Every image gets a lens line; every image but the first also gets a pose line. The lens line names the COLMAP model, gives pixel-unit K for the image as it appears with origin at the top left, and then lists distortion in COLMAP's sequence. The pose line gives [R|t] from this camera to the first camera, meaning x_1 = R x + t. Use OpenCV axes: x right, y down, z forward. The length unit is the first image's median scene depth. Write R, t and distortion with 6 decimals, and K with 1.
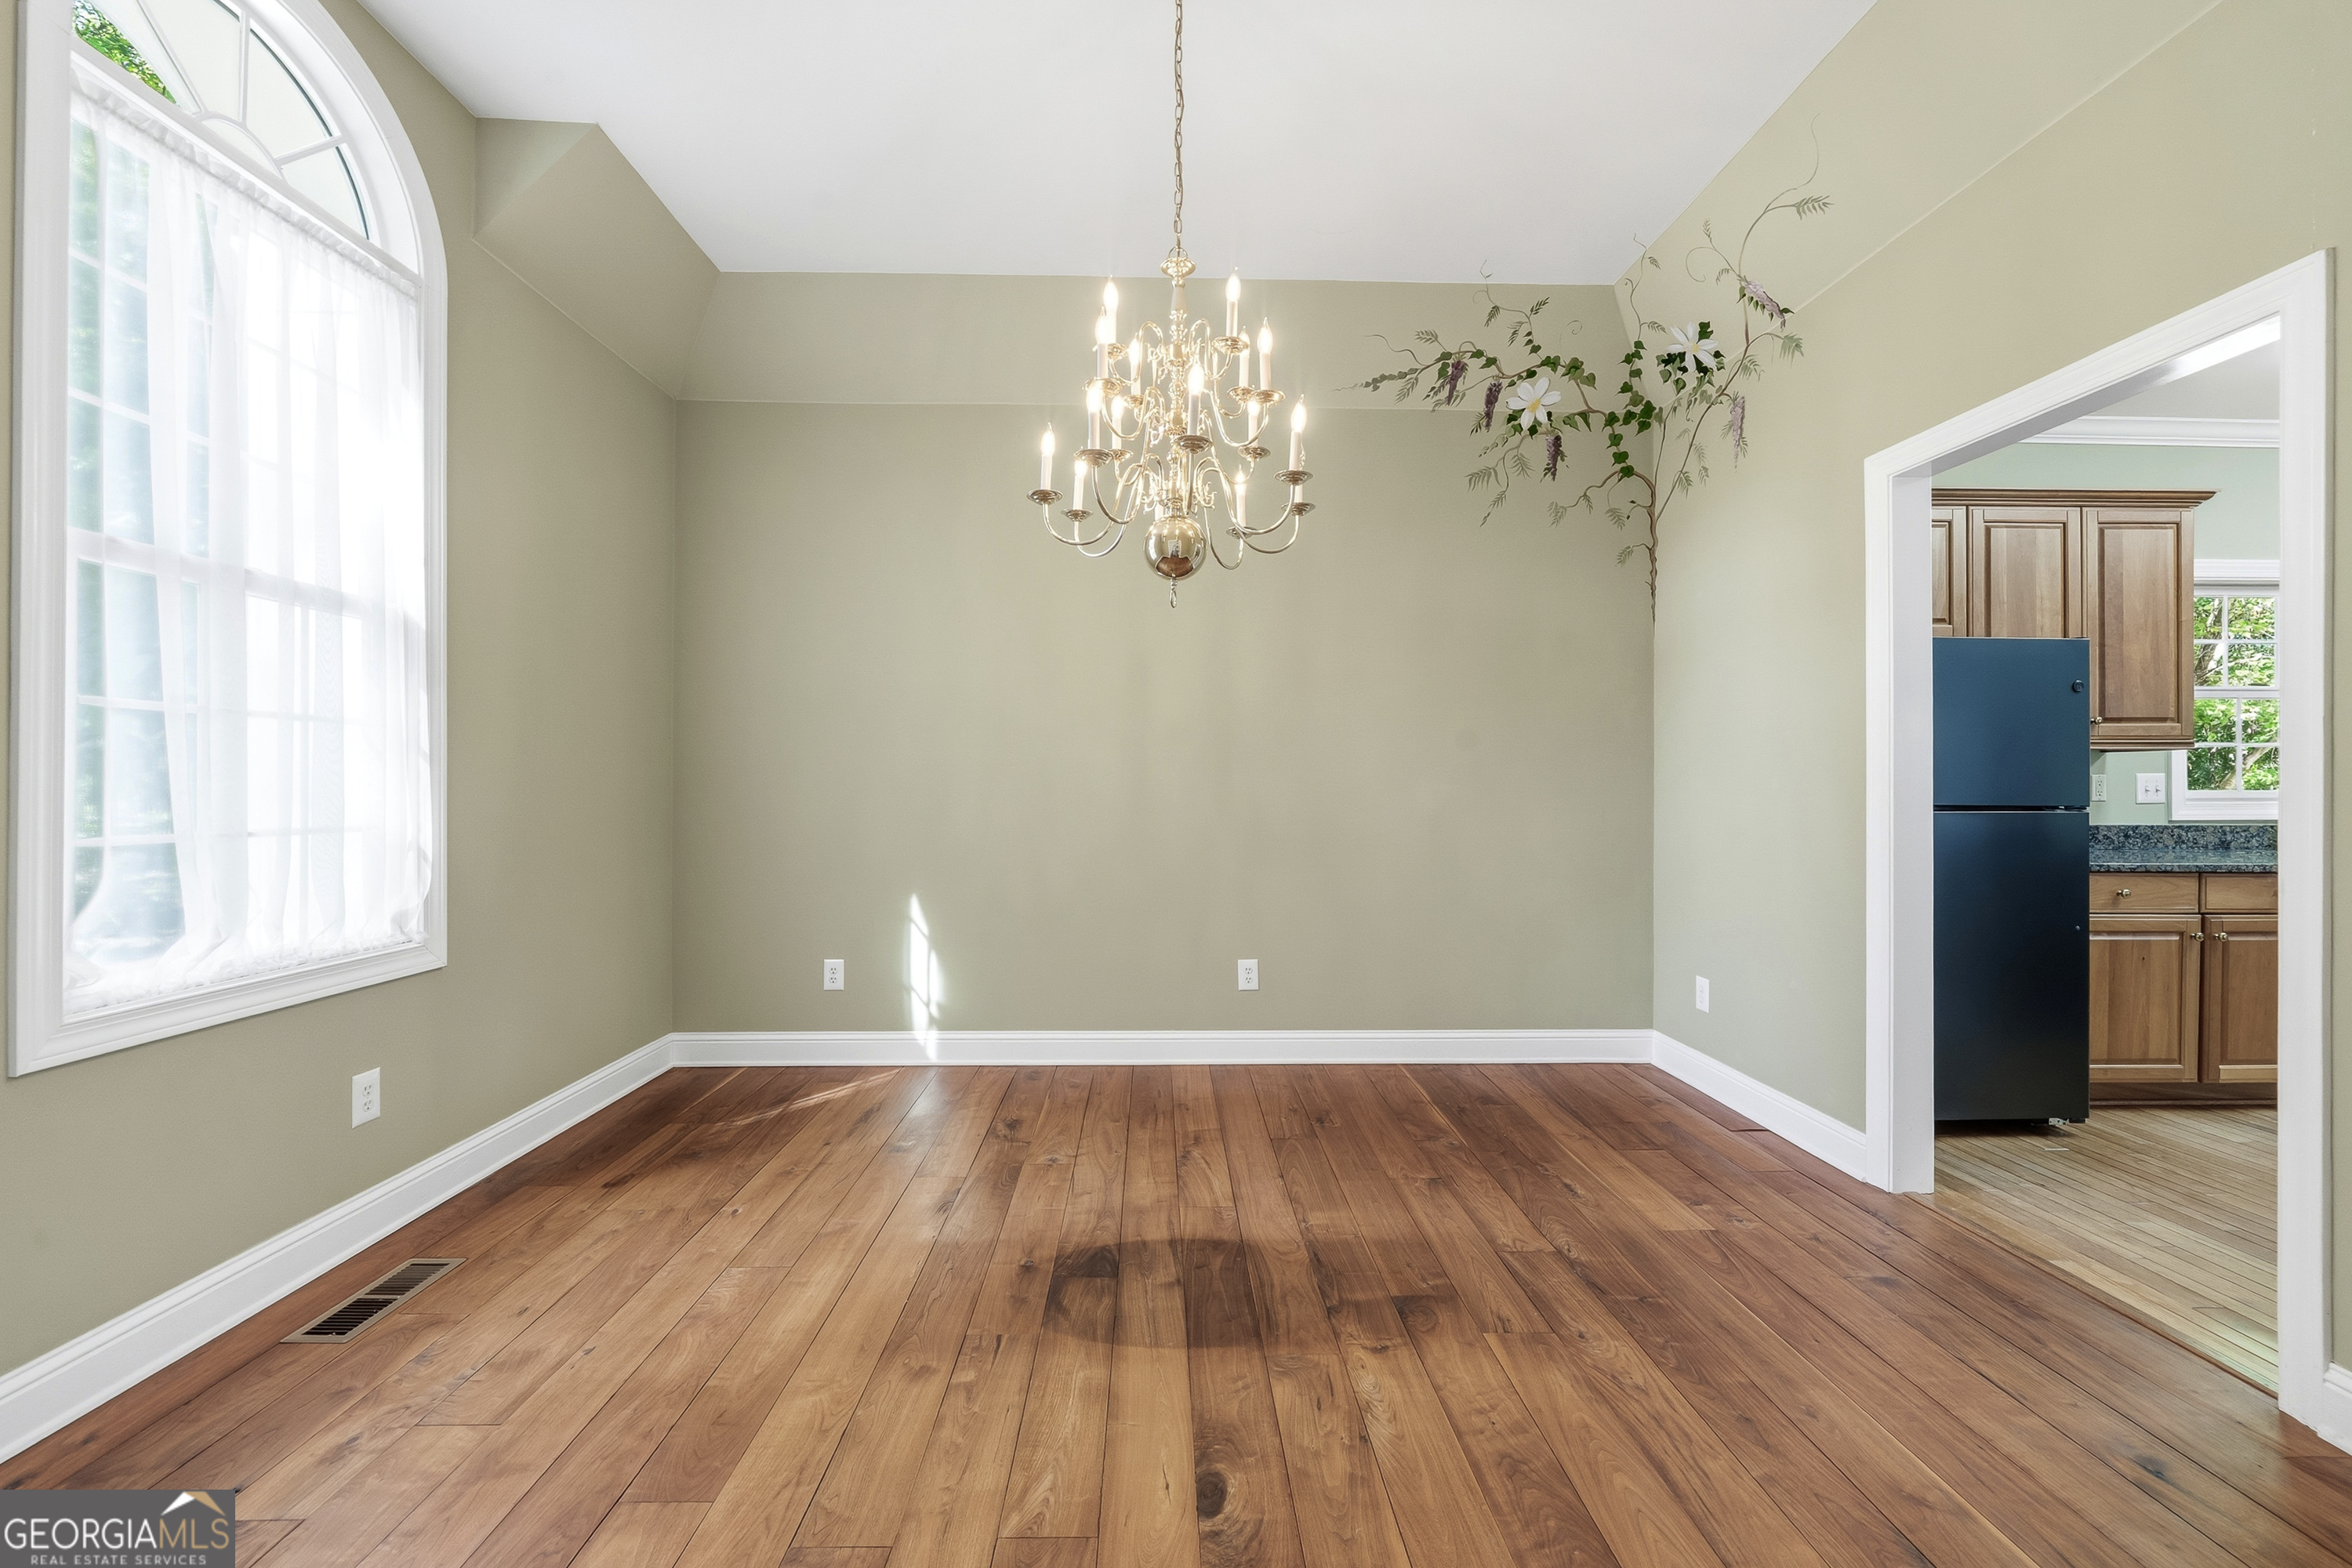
lens RADIAL K [[907.0, 0, 1183.3], [0, 907.0, 783.9], [0, 0, 1]] dist [-0.004185, -0.000240]
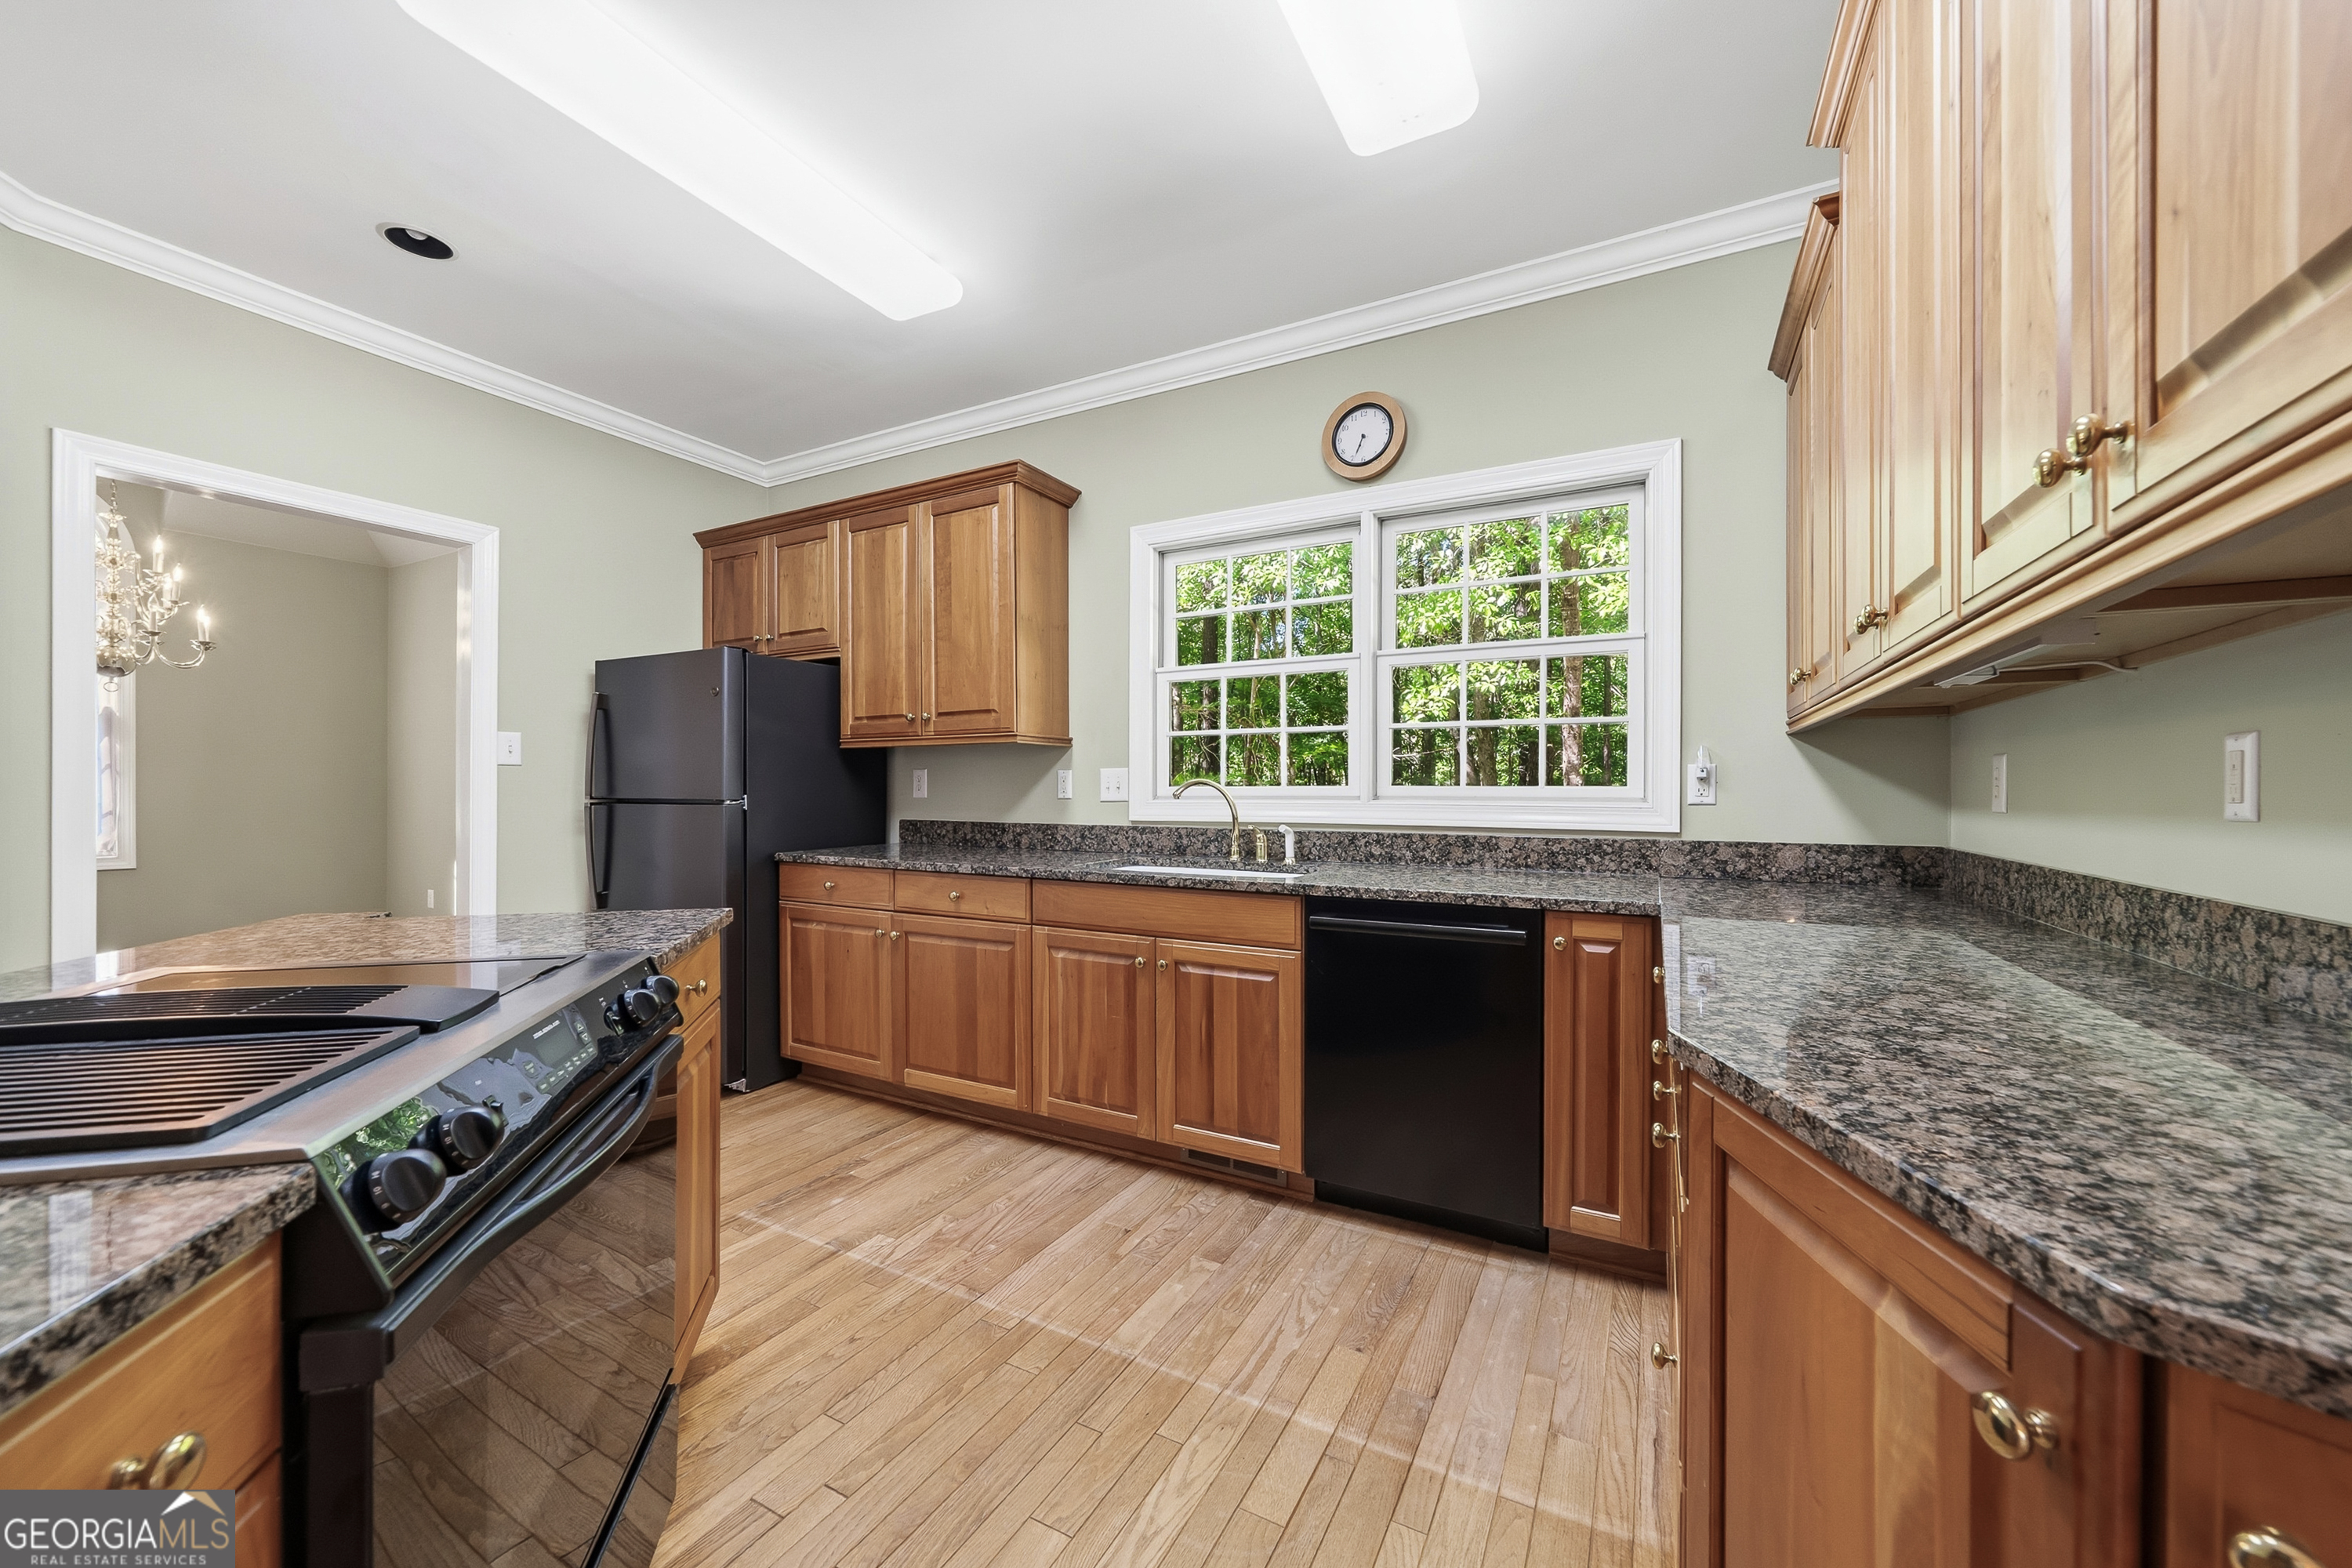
lens RADIAL K [[907.0, 0, 1183.3], [0, 907.0, 783.9], [0, 0, 1]] dist [-0.004185, -0.000240]
pose [[0.871648, -0.003719, -0.490118, 1.741454], [0.000720, 0.999980, -0.006307, 0.011023], [0.490131, 0.005145, 0.871633, 0.271831]]
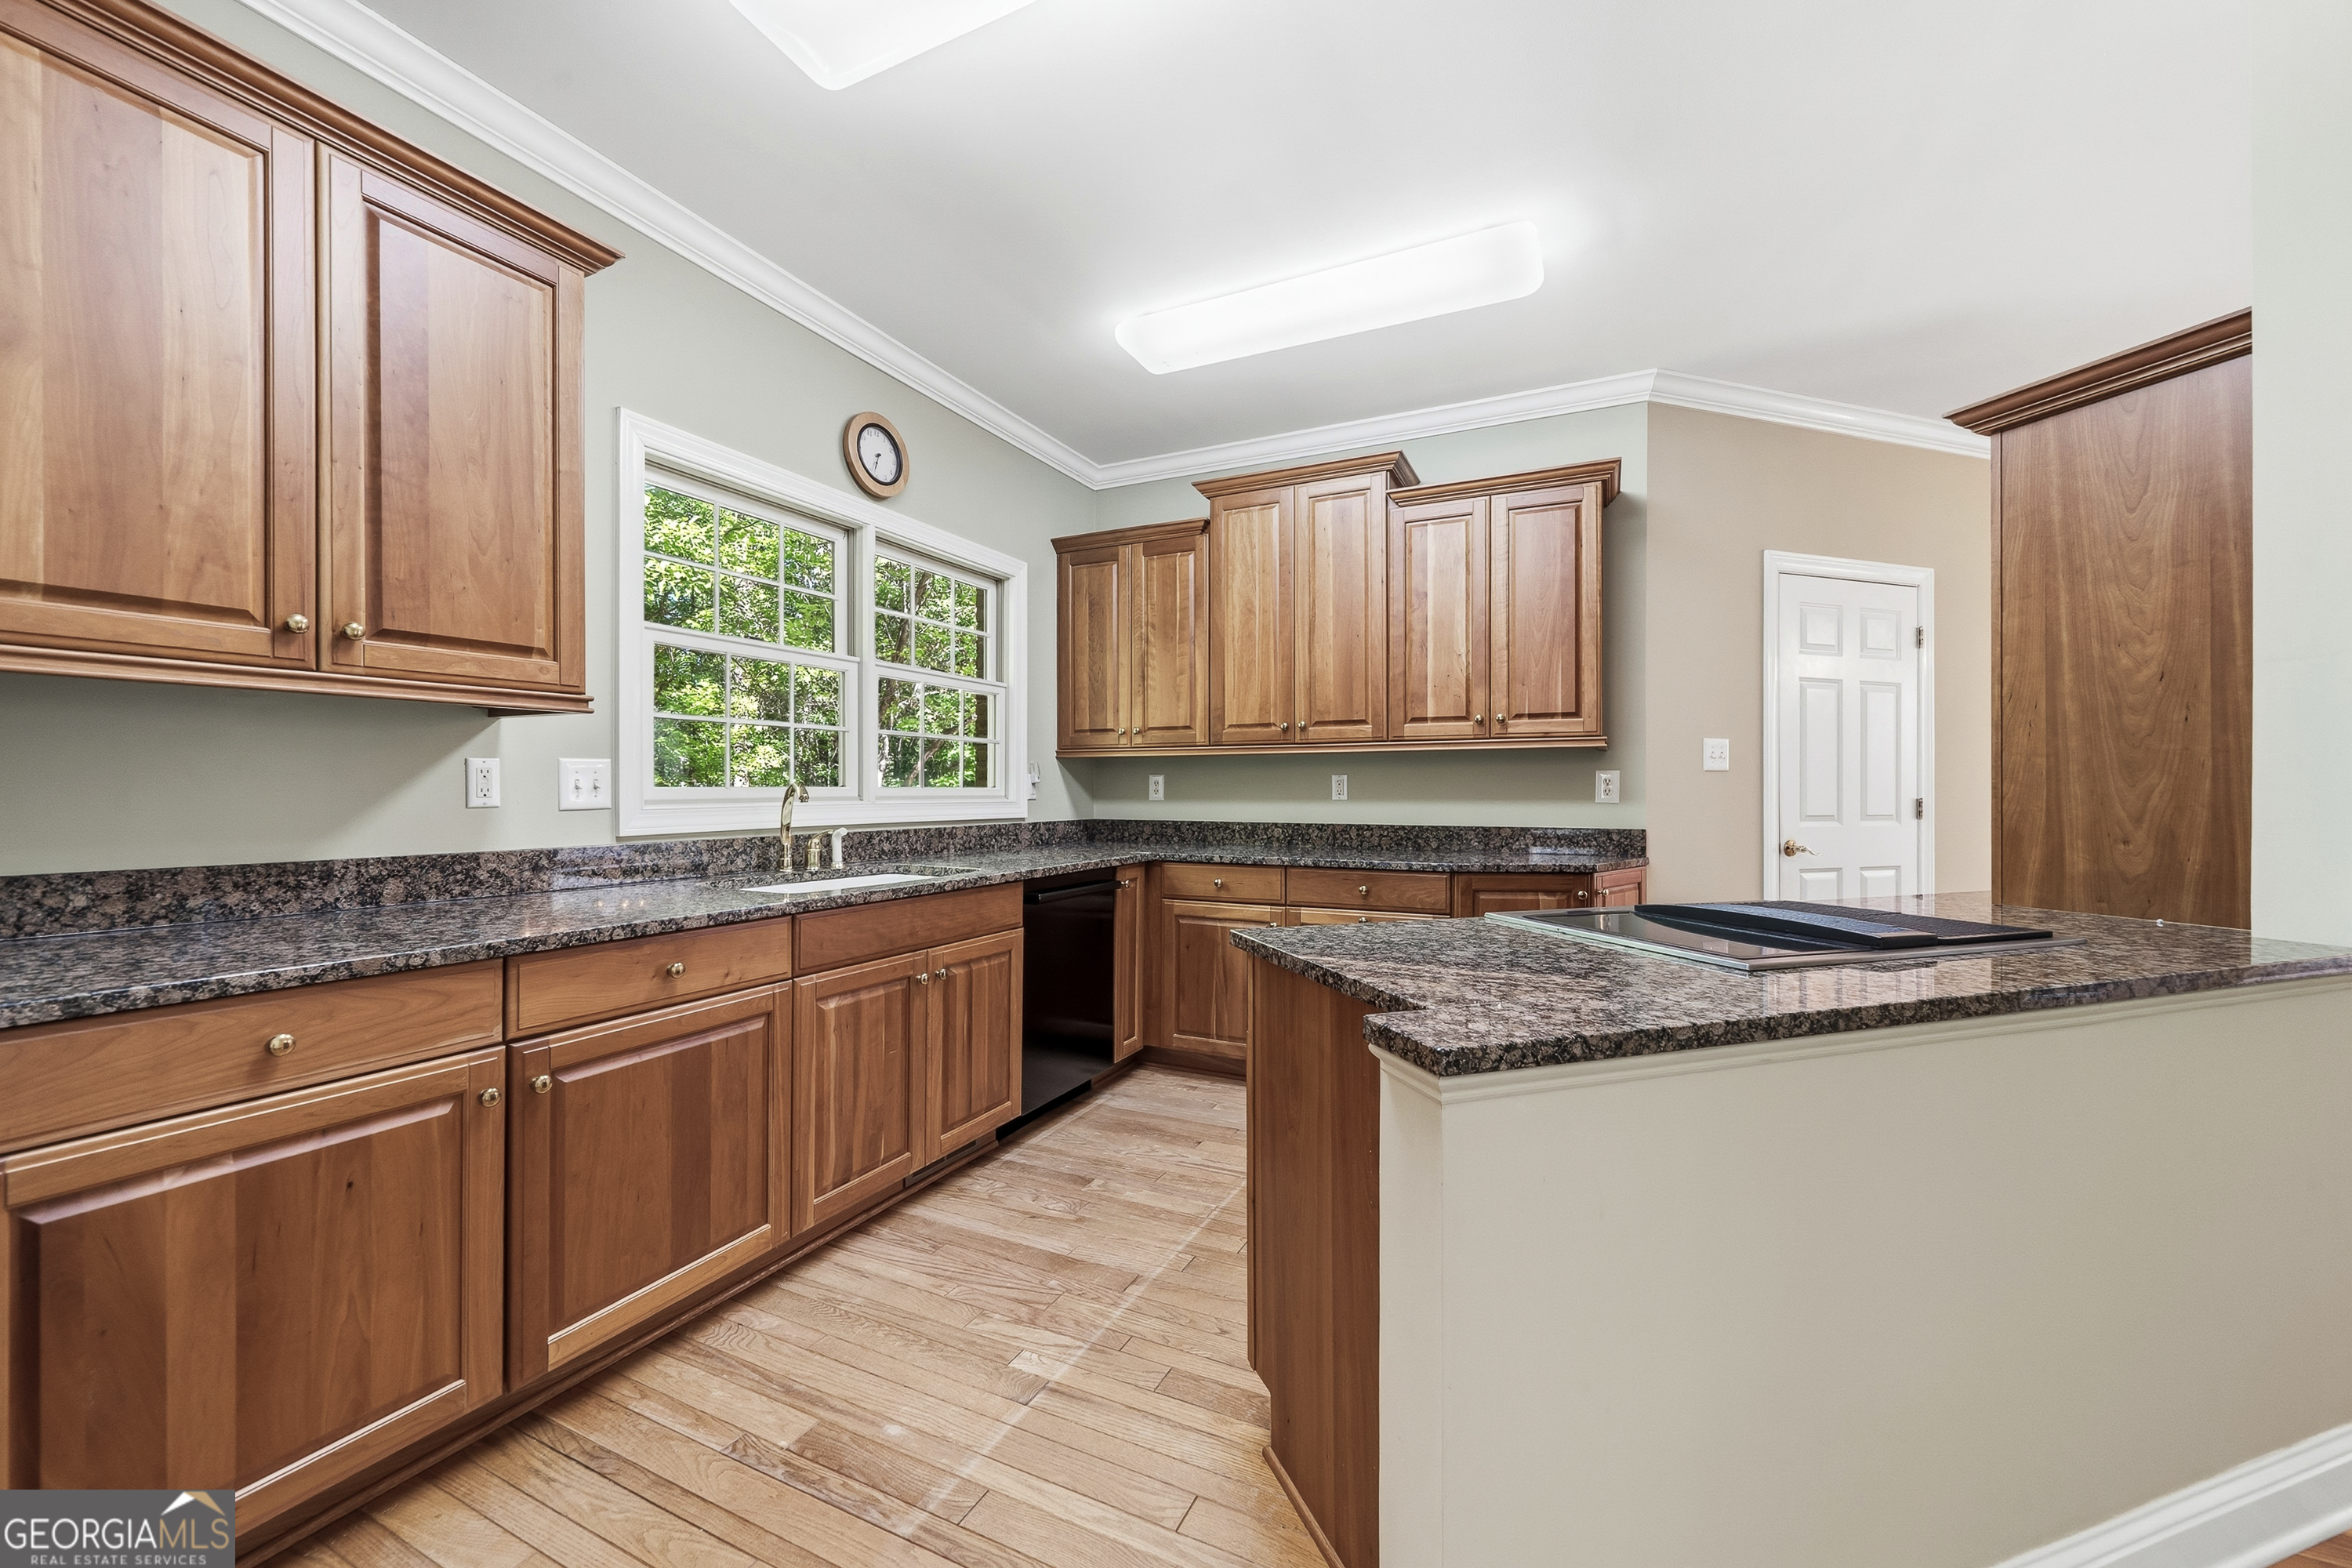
lens RADIAL K [[907.0, 0, 1183.3], [0, 907.0, 783.9], [0, 0, 1]] dist [-0.004185, -0.000240]
pose [[0.441935, 0.003211, 0.897041, 0.788677], [-0.003455, 0.999992, -0.001878, 0.005231], [-0.897040, -0.002270, 0.441943, 0.428074]]
